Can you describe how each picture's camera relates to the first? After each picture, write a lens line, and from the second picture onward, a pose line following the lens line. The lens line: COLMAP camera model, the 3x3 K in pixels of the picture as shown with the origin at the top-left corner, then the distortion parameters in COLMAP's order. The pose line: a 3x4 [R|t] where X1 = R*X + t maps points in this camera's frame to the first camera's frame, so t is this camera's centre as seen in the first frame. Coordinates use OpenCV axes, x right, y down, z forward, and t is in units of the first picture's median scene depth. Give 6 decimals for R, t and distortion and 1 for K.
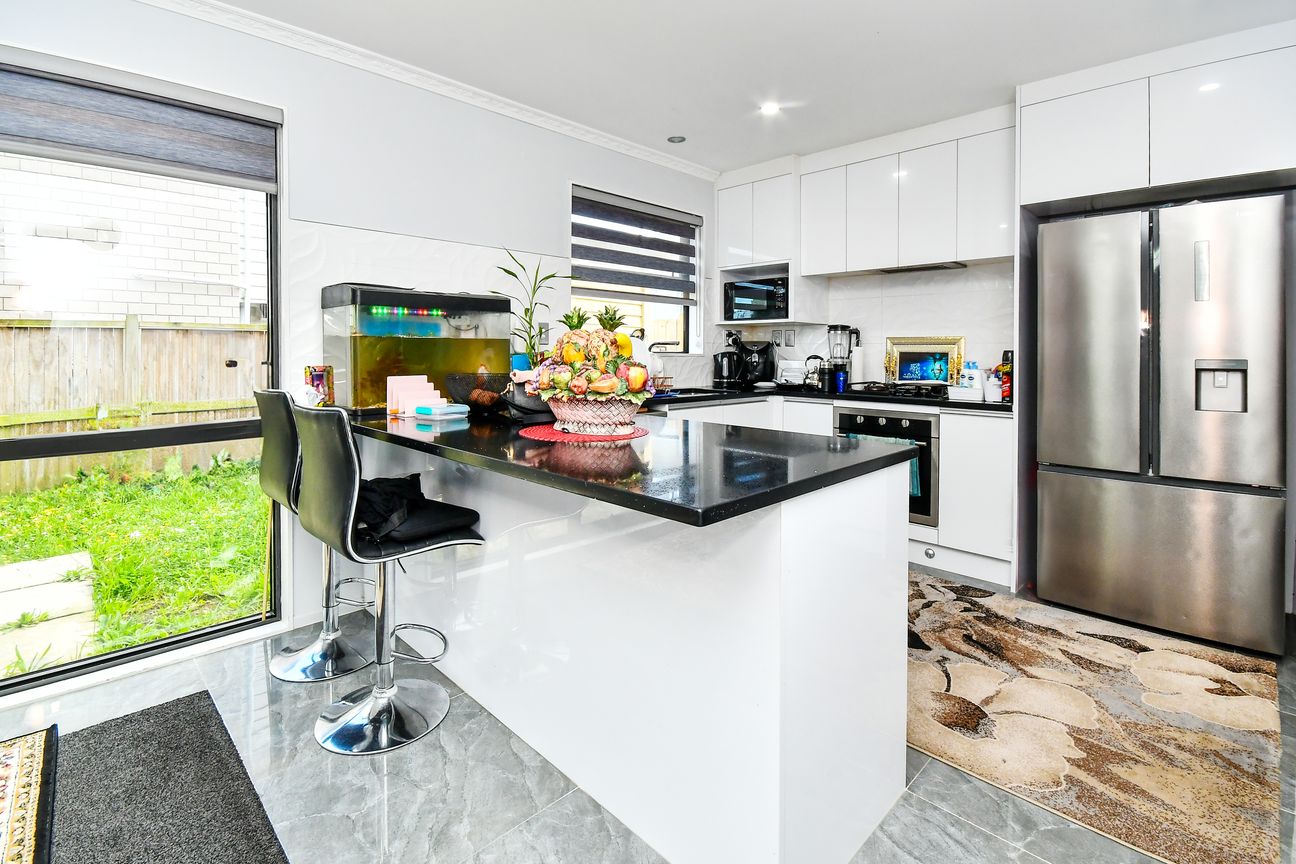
lens RADIAL K [[602.4, 0, 648.0], [0, 602.4, 432.0], [0, 0, 1]] dist [-0.000542, -0.000046]
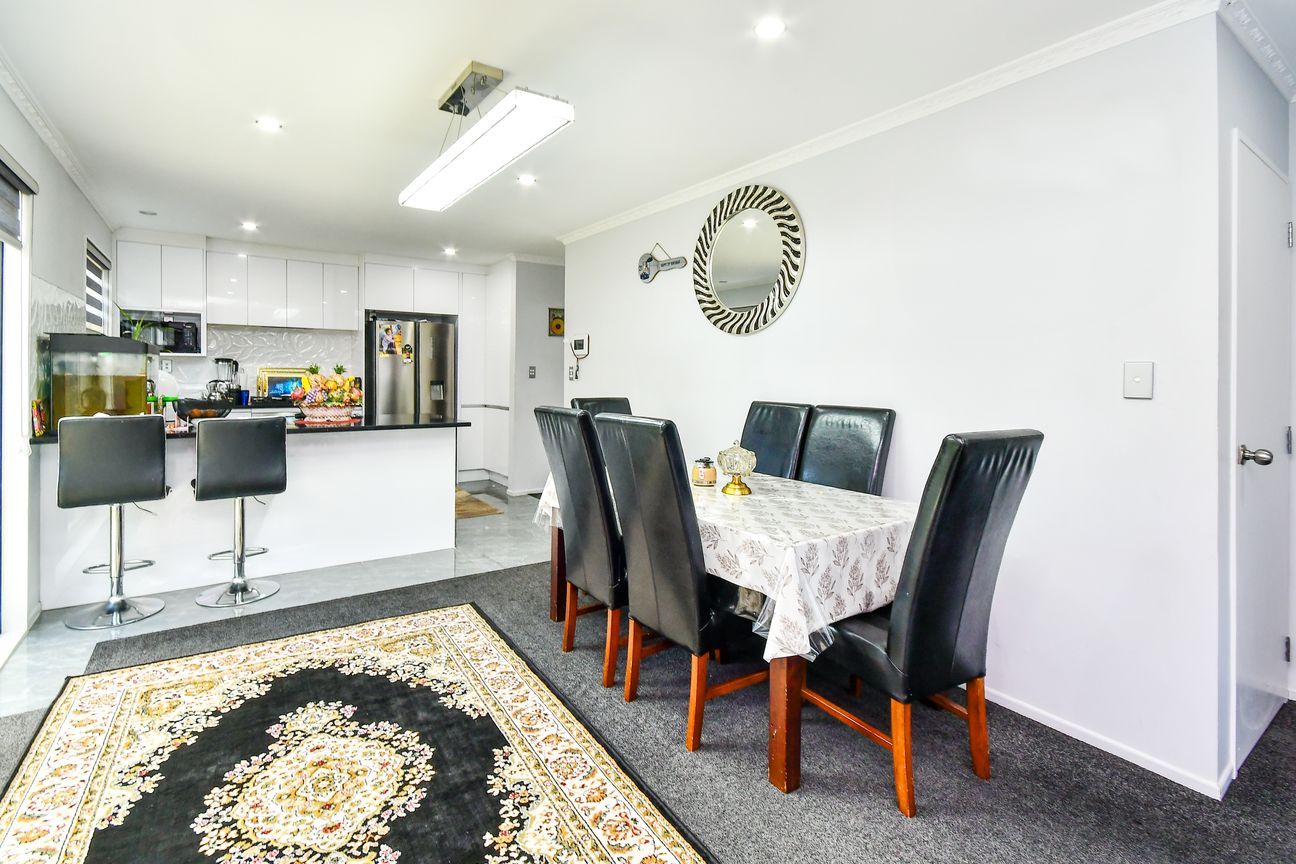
lens RADIAL K [[602.4, 0, 648.0], [0, 602.4, 432.0], [0, 0, 1]] dist [-0.000542, -0.000046]
pose [[0.167664, -0.093266, 0.981423, -0.988887], [0.130830, 0.988815, 0.071618, 0.026858], [-0.977125, 0.116391, 0.177990, -0.233171]]
